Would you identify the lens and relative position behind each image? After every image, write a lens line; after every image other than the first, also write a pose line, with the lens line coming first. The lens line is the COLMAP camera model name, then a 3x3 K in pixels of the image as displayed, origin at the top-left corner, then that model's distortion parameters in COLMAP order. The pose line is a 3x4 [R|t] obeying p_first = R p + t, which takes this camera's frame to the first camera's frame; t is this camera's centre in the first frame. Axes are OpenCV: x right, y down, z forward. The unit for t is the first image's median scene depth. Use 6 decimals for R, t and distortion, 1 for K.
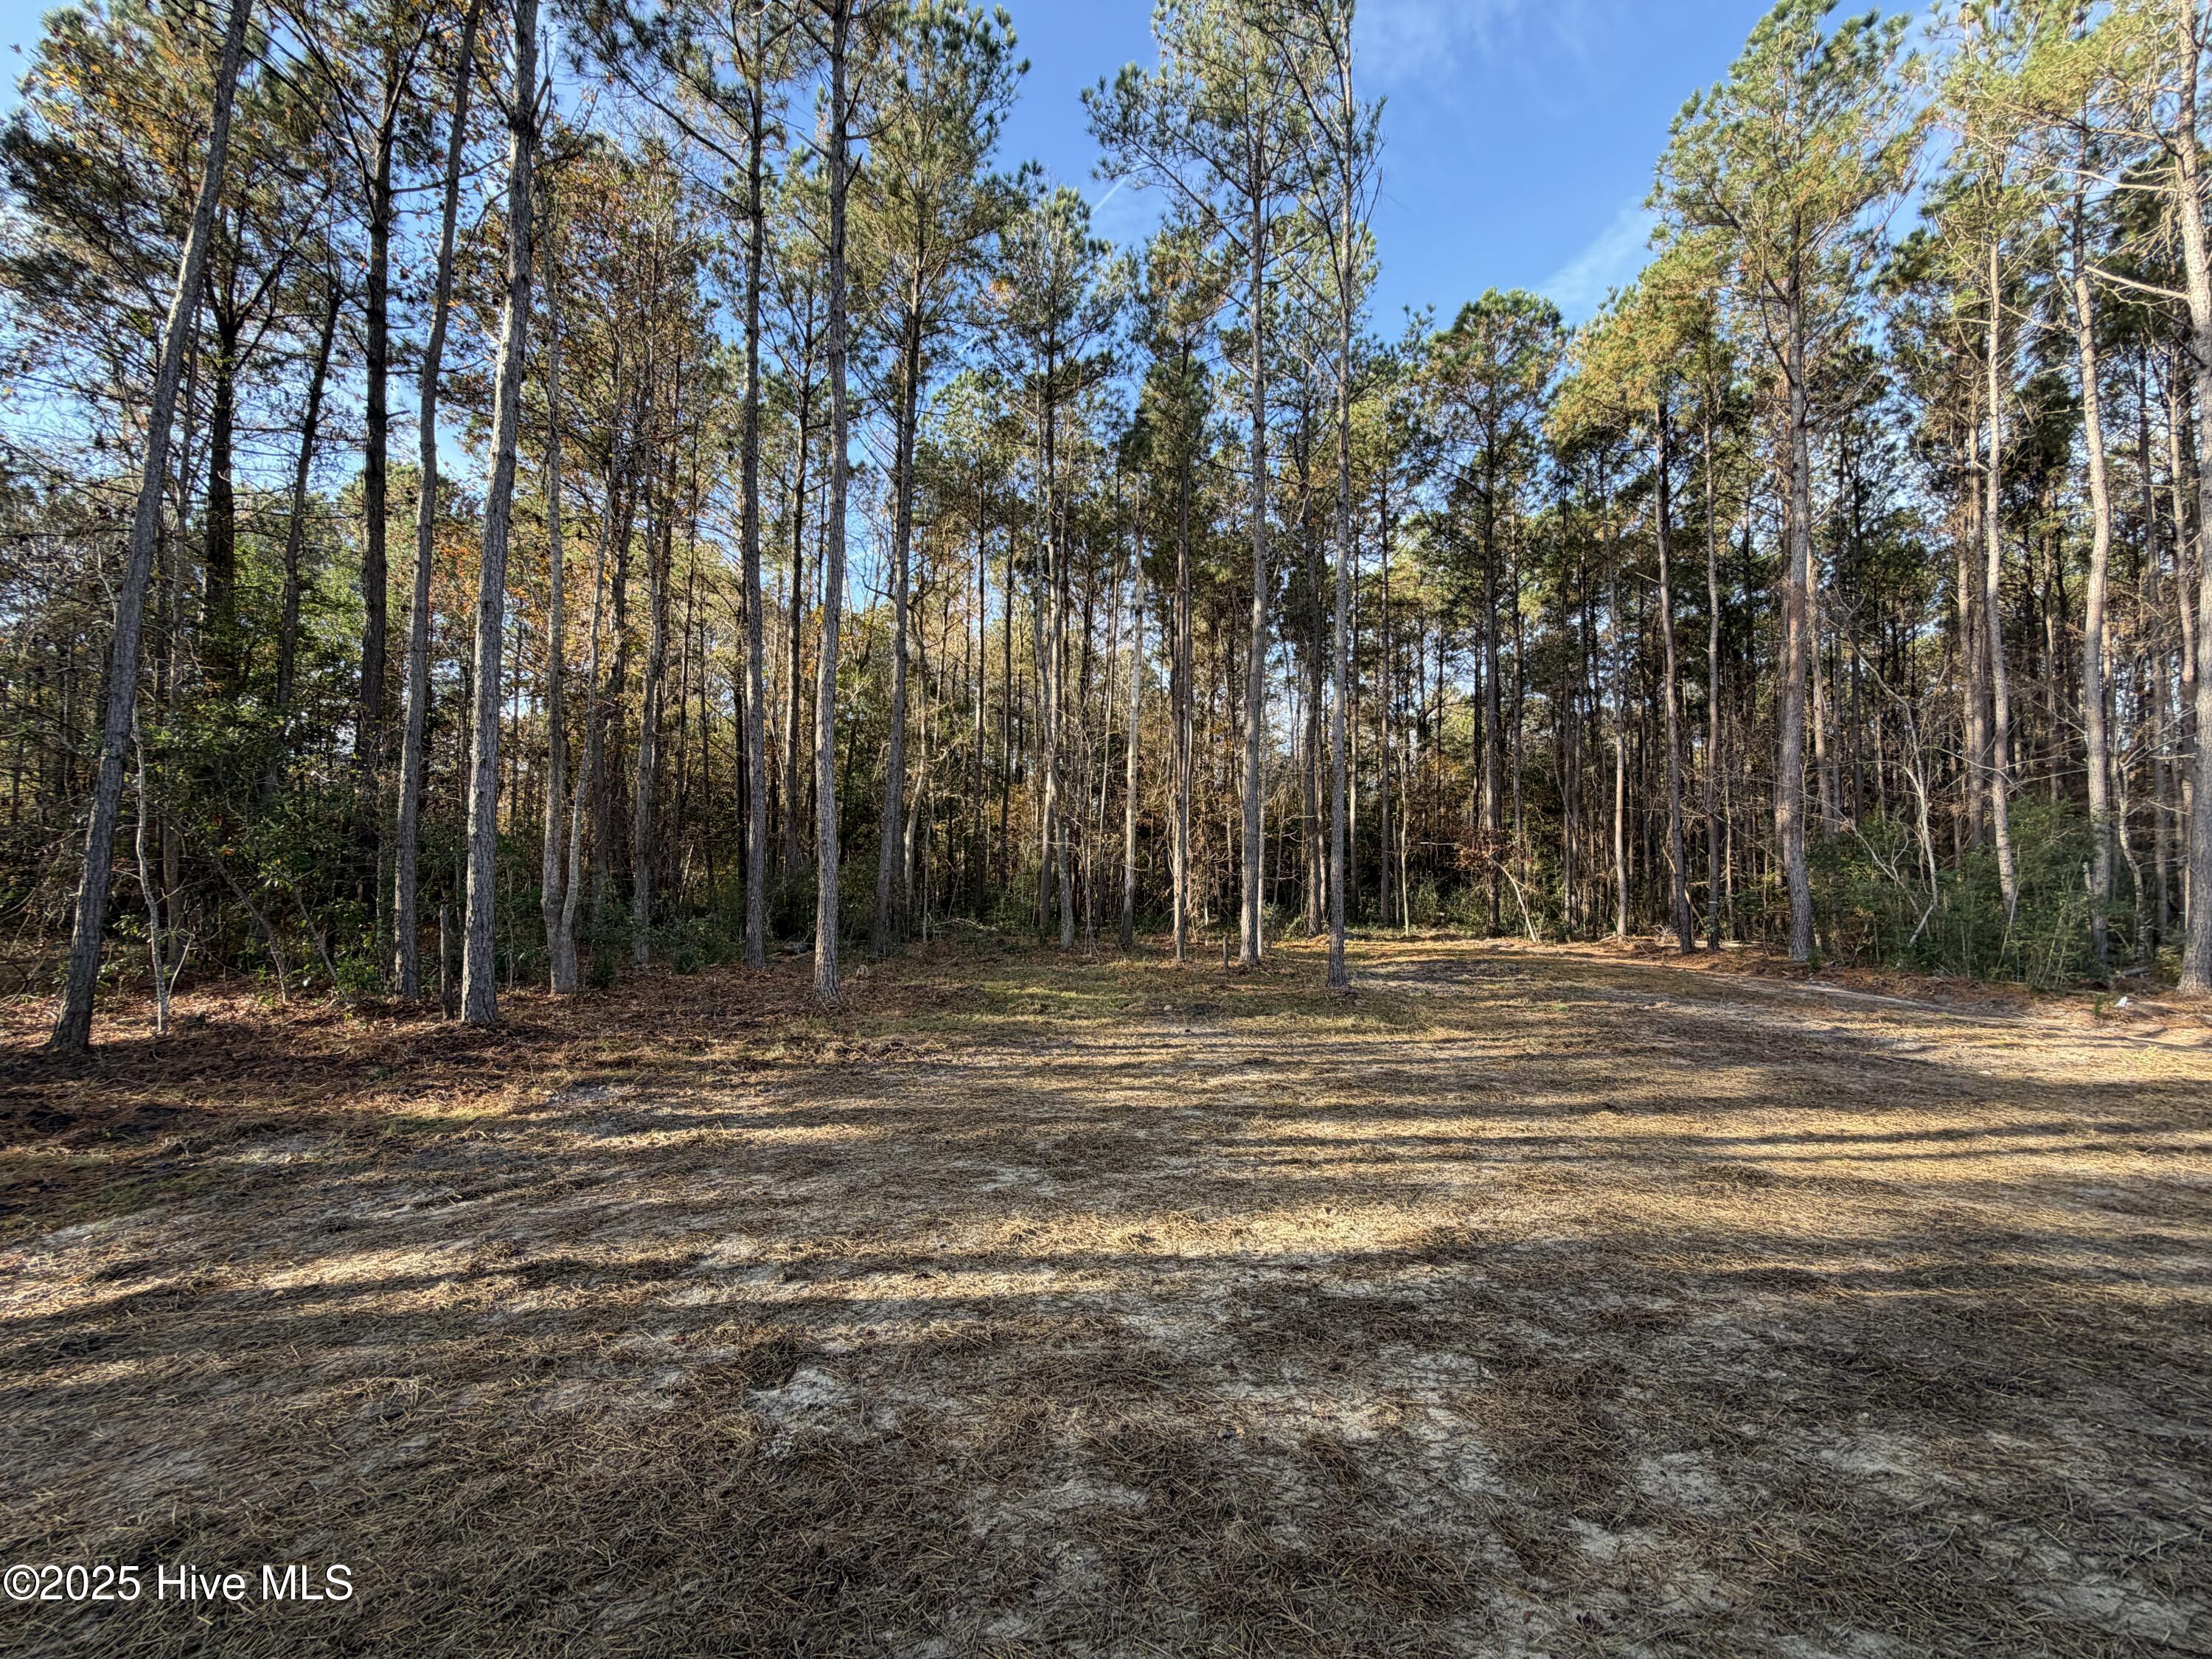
lens RADIAL K [[881.0, 0, 1114.7], [0, 881.0, 832.2], [0, 0, 1]] dist [-0.000234, -0.000713]
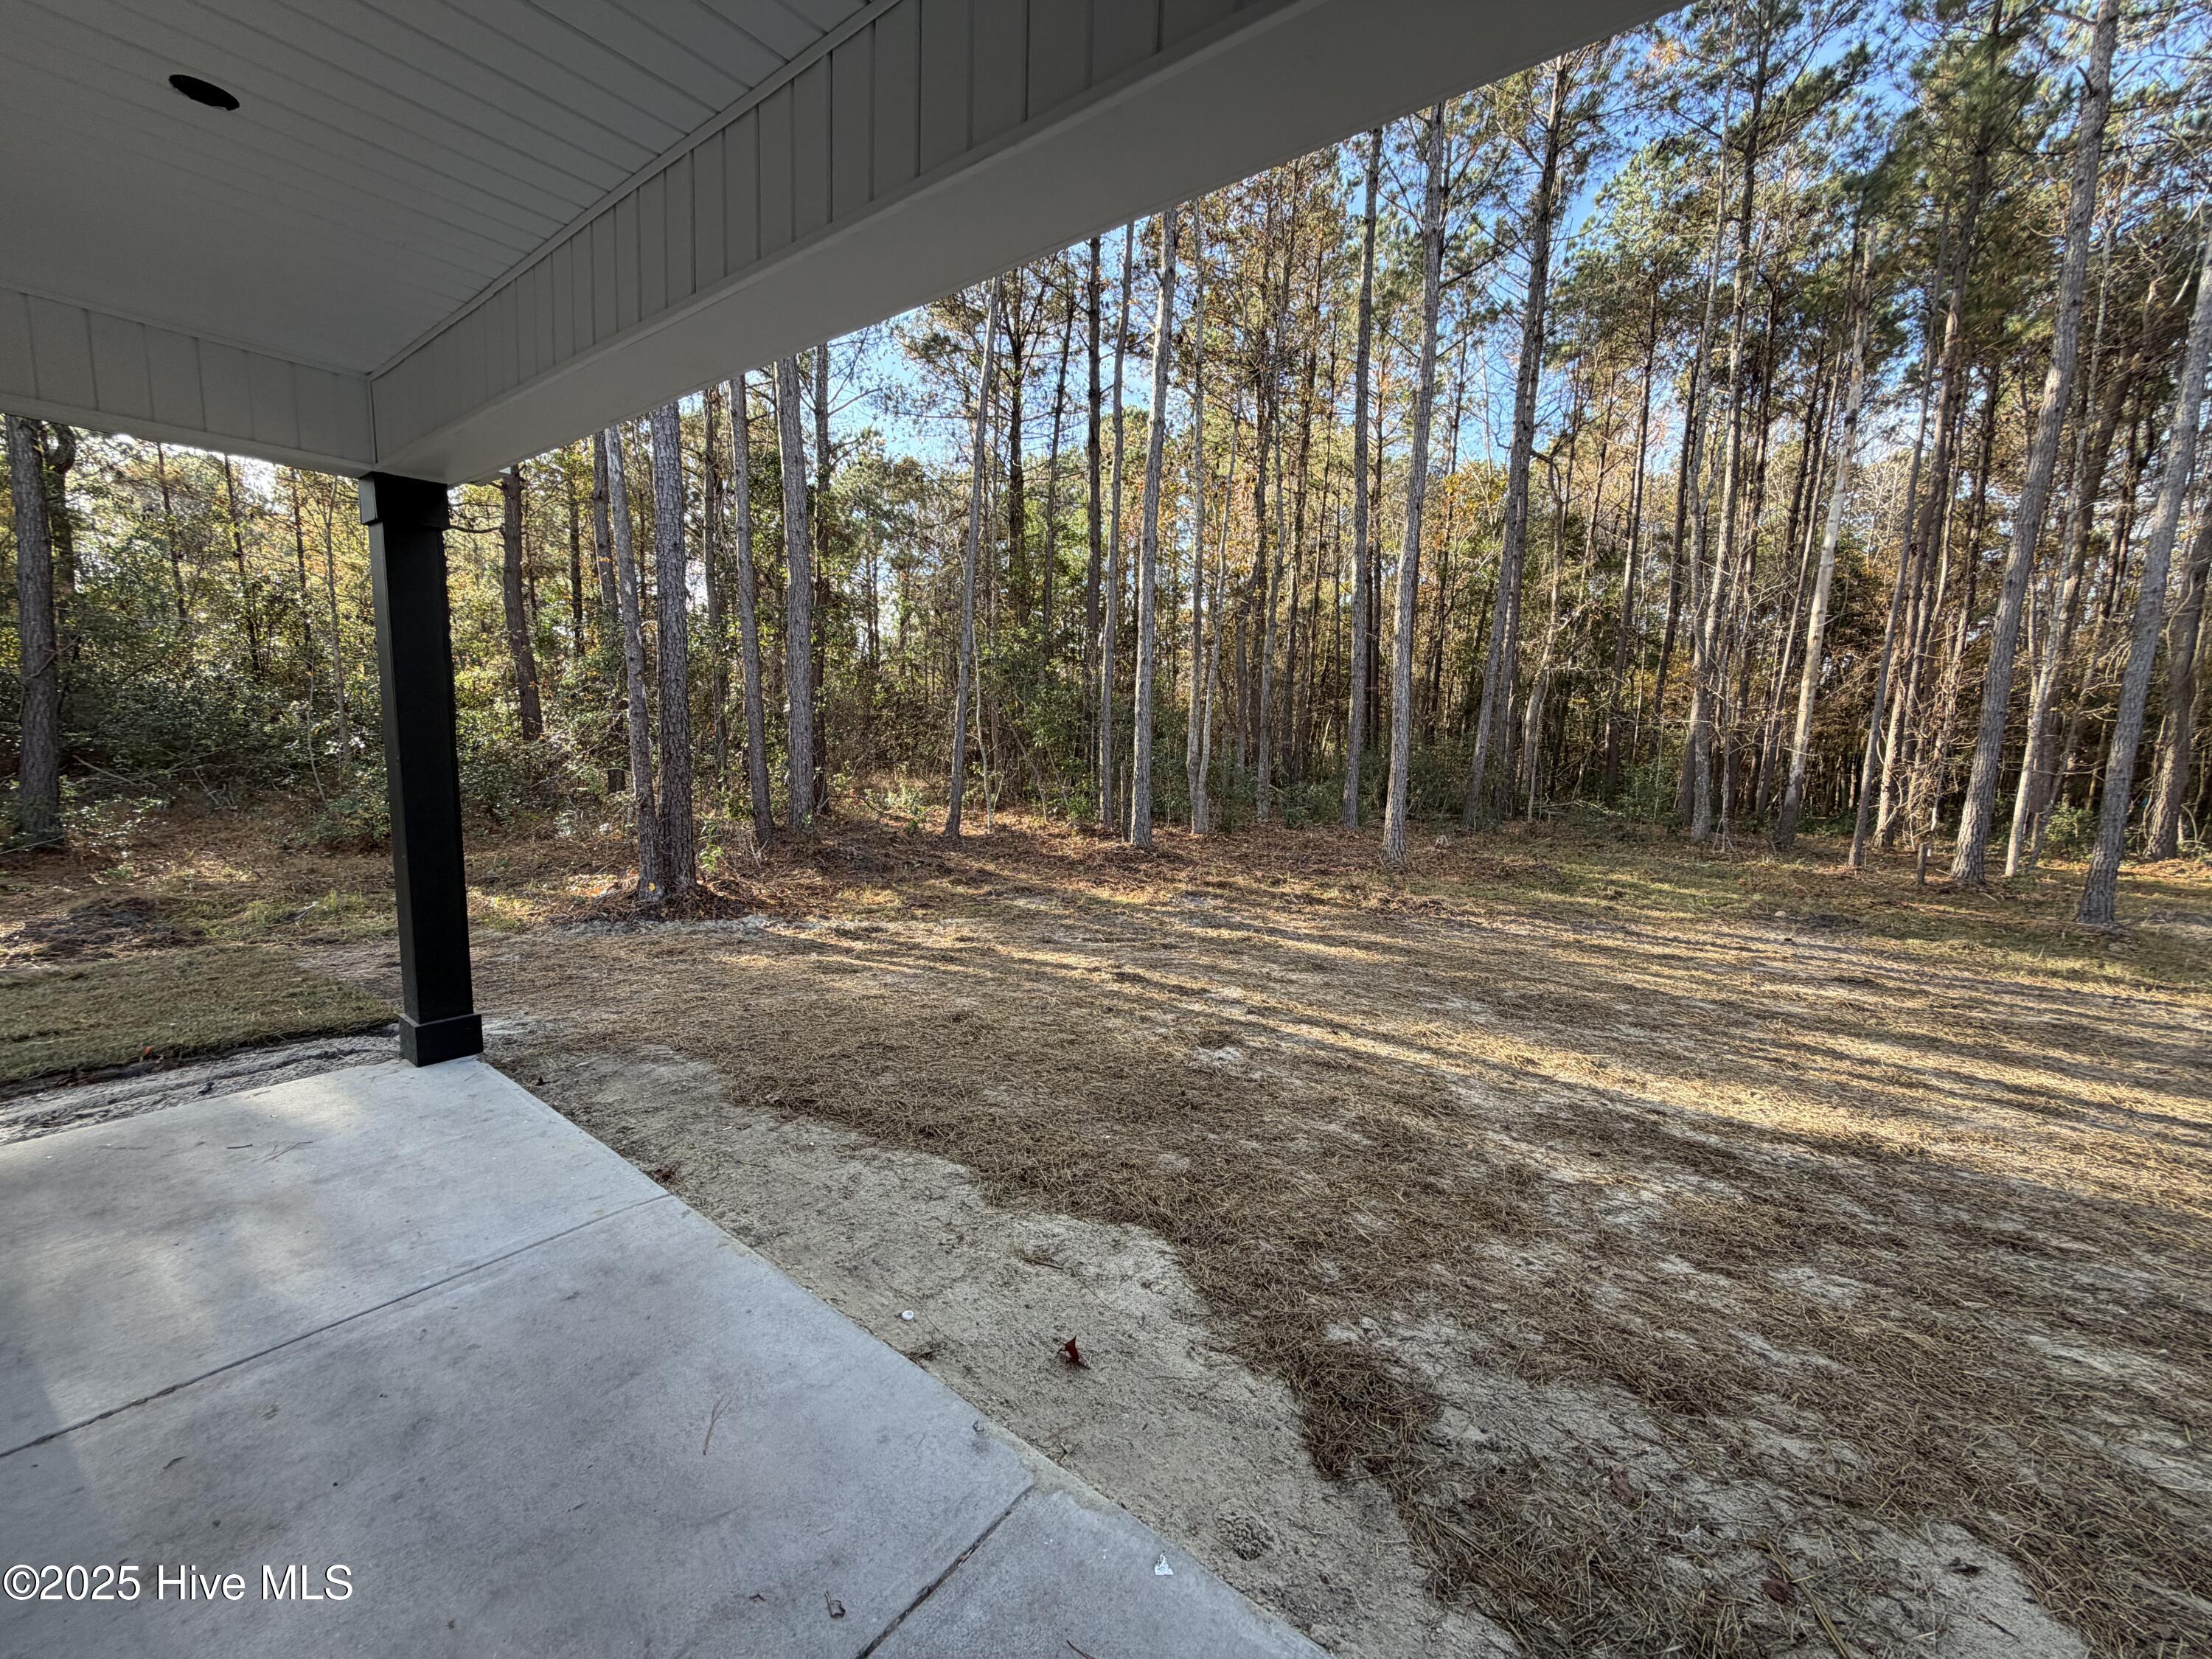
lens RADIAL K [[881.0, 0, 1114.7], [0, 881.0, 832.2], [0, 0, 1]] dist [-0.000234, -0.000713]
pose [[0.765855, 0.088201, -0.636936, 0.214178], [0.003582, 0.989947, 0.141393, -0.010956], [0.643004, -0.110568, 0.757840, -0.149743]]
